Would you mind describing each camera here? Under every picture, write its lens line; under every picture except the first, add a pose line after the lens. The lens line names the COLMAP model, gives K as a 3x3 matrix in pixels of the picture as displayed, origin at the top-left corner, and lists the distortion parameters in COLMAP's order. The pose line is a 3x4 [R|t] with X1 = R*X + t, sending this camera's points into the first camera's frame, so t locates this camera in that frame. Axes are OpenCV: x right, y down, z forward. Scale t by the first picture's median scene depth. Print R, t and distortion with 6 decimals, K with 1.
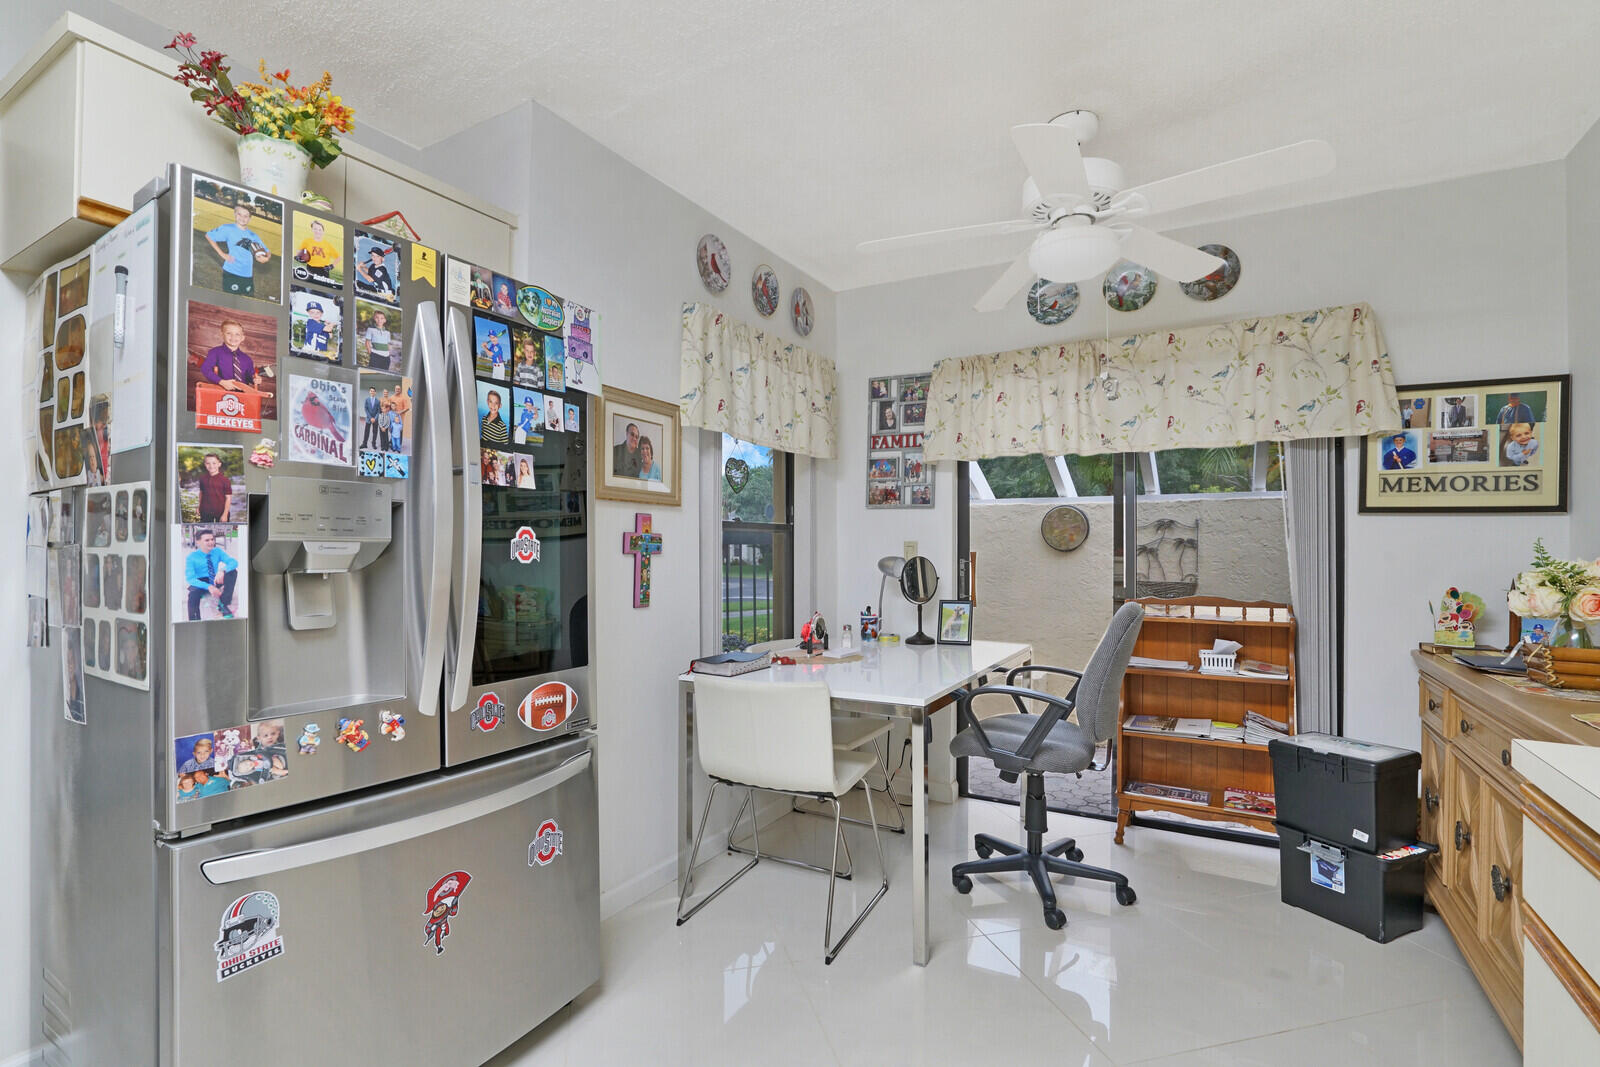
lens RADIAL K [[753.2, 0, 790.9], [0, 753.2, 539.4], [0, 0, 1]] dist [-0.037895, 0.012292]
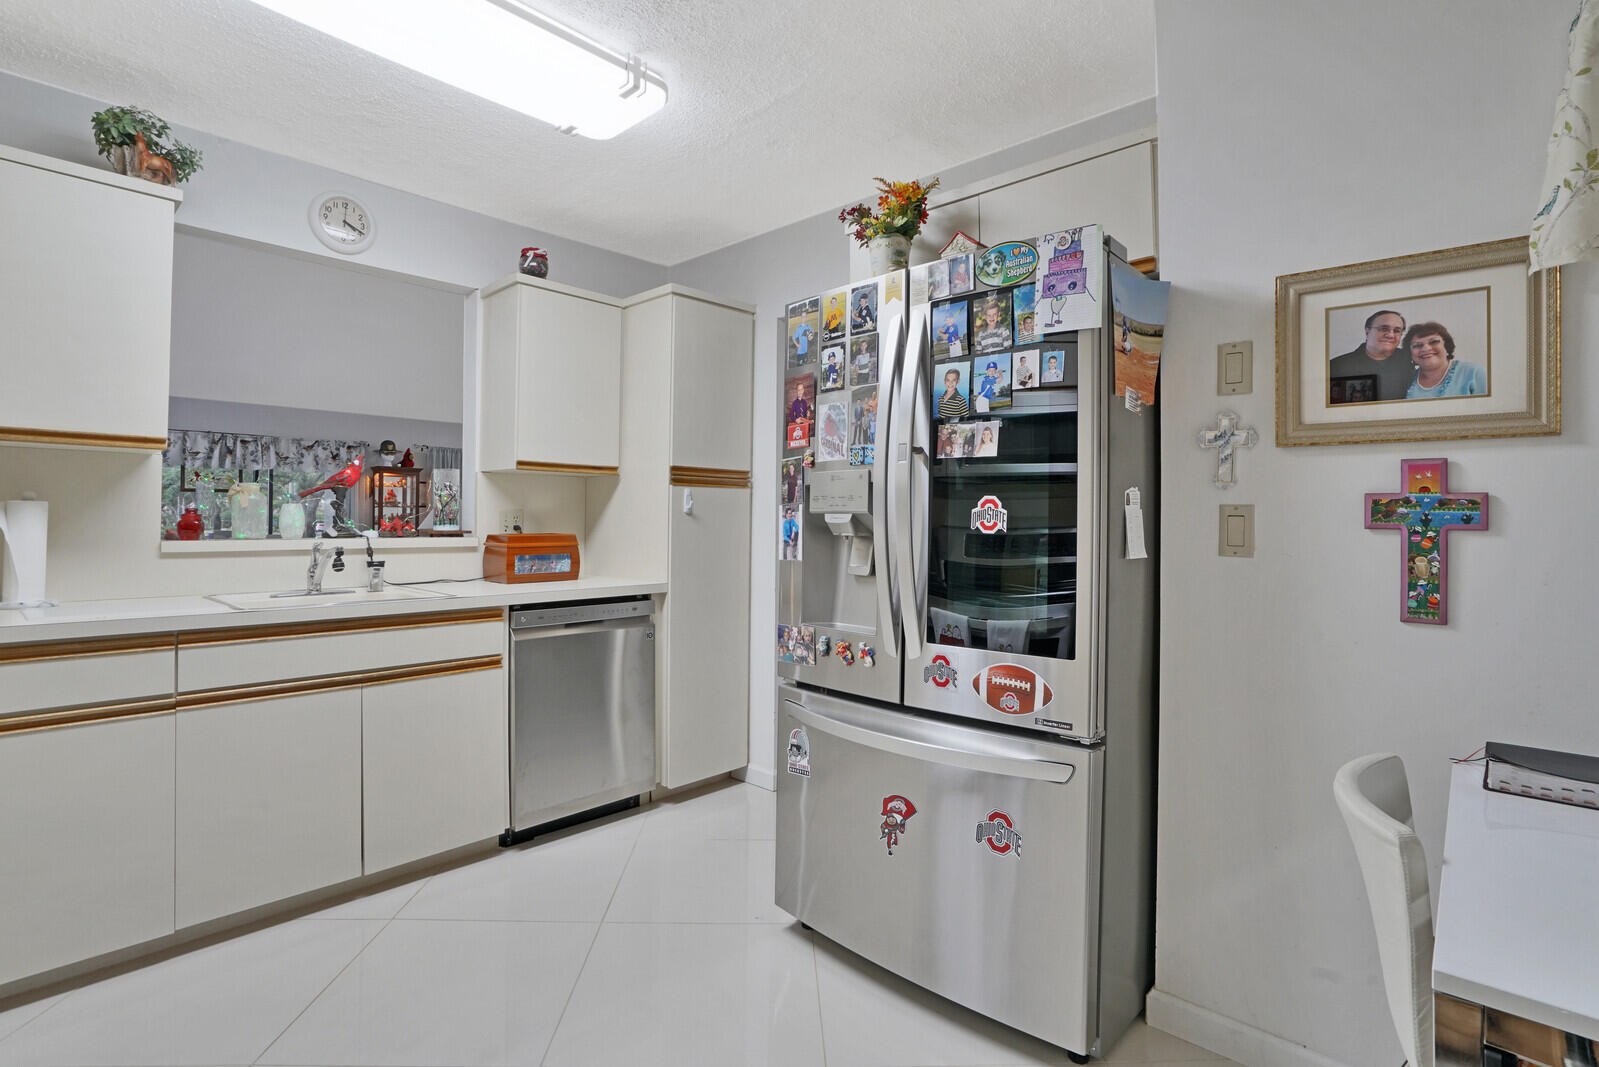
lens RADIAL K [[752.7, 0, 792.8], [0, 752.7, 509.2], [0, 0, 1]] dist [-0.037895, 0.012292]
pose [[-0.192887, -0.021287, -0.980990, 0.603354], [0.004449, 0.999735, -0.022569, 0.019658], [0.981211, -0.008718, -0.192742, 0.867434]]
